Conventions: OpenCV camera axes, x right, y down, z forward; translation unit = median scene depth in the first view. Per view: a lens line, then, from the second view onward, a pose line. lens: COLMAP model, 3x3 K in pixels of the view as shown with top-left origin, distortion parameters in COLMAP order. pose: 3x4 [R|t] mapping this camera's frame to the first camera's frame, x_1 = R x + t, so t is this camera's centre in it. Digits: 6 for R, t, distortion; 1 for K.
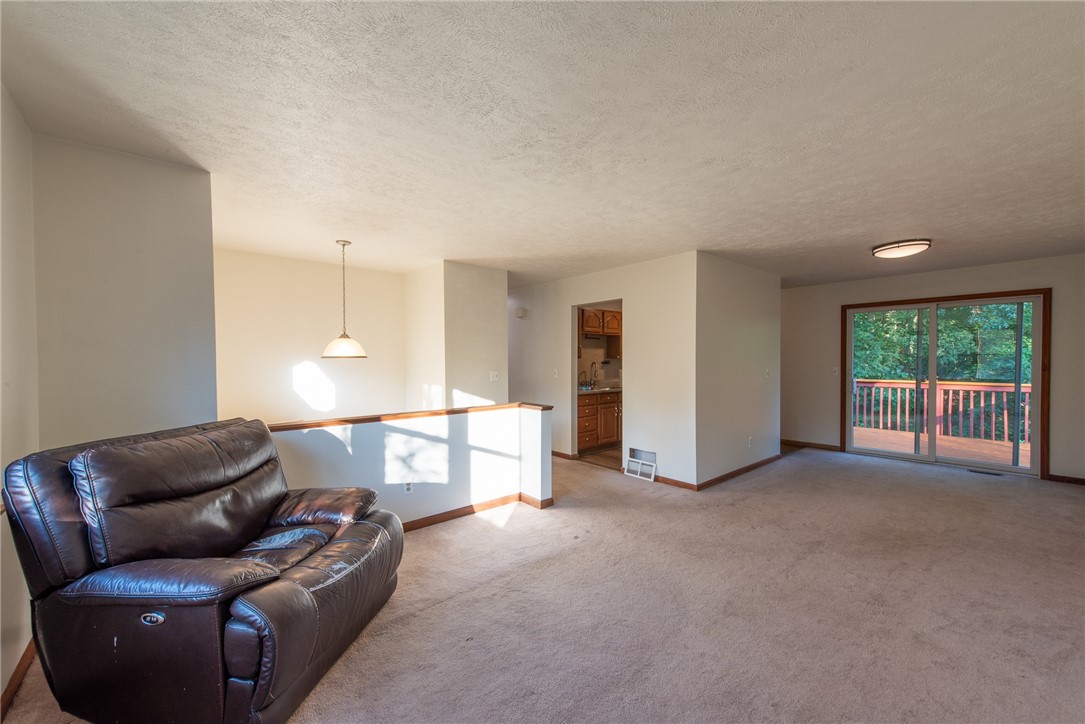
lens RADIAL K [[418.9, 0, 543.2], [0, 418.9, 364.8], [0, 0, 1]] dist [0.002300, -0.000545]
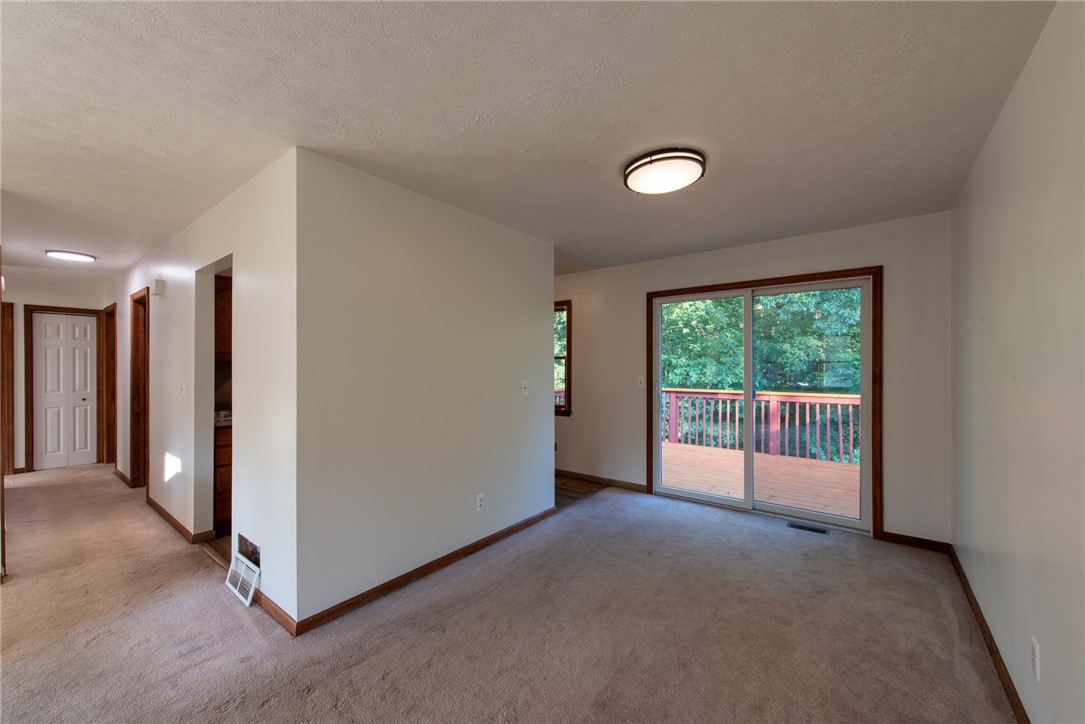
lens RADIAL K [[417.5, 0, 543.2], [0, 417.5, 364.5], [0, 0, 1]] dist [0.006855, -0.000550]
pose [[0.980487, 0.002100, 0.196574, 0.448827], [0.000833, 0.999890, -0.014833, -0.006551], [-0.196584, 0.014707, 0.980377, 0.369690]]
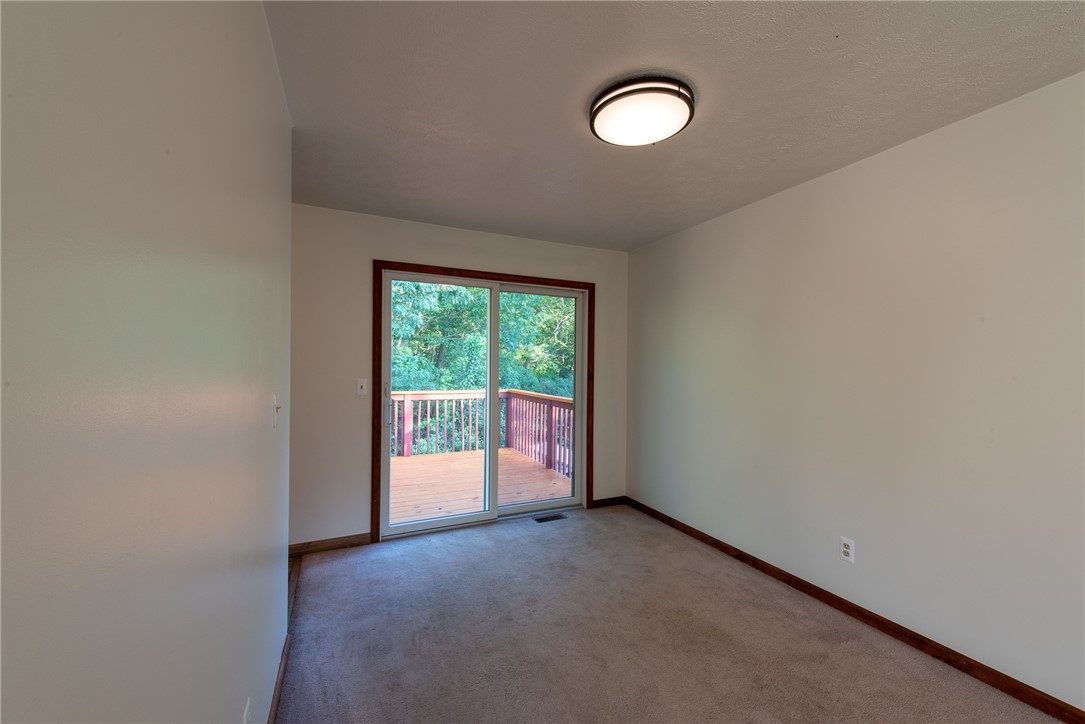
lens RADIAL K [[418.9, 0, 543.2], [0, 418.9, 364.8], [0, 0, 1]] dist [0.002300, -0.000545]
pose [[0.271585, 0.006596, 0.962392, 0.310456], [0.001305, 0.999973, -0.007221, -0.009020], [-0.962413, 0.003218, 0.271570, 0.757049]]
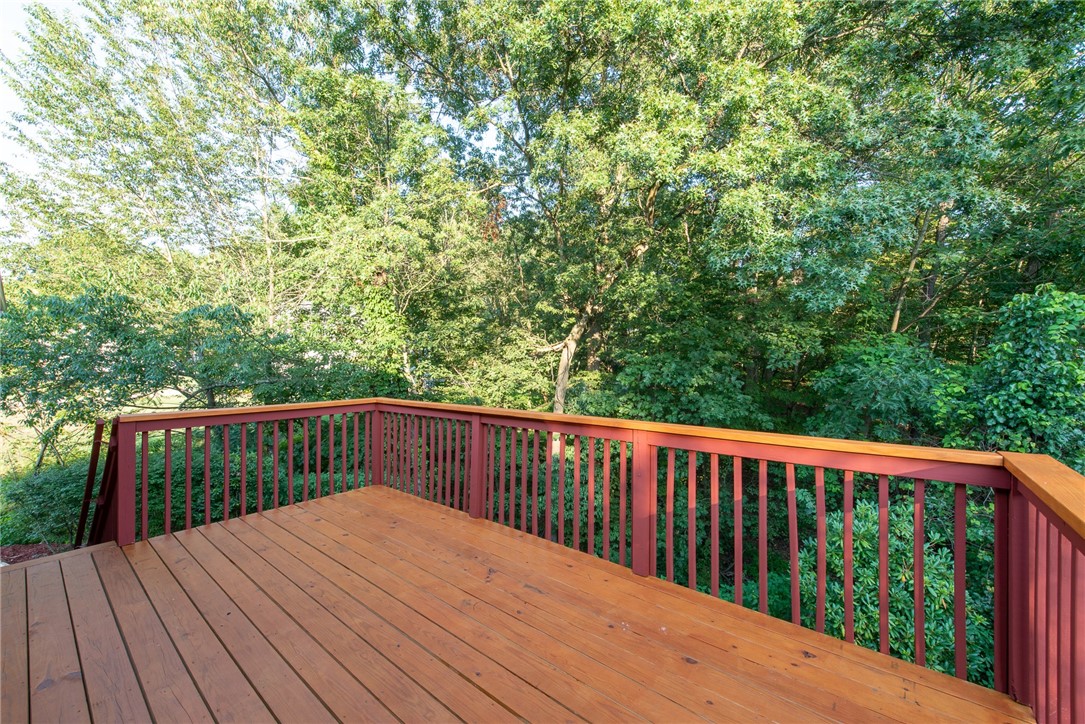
lens RADIAL K [[418.9, 0, 543.2], [0, 418.9, 364.8], [0, 0, 1]] dist [0.002300, -0.000545]
pose [[0.985039, -0.003012, 0.172306, 1.160820], [0.004916, 0.999931, -0.010627, -0.008988], [-0.172263, 0.011315, 0.984986, 0.972554]]
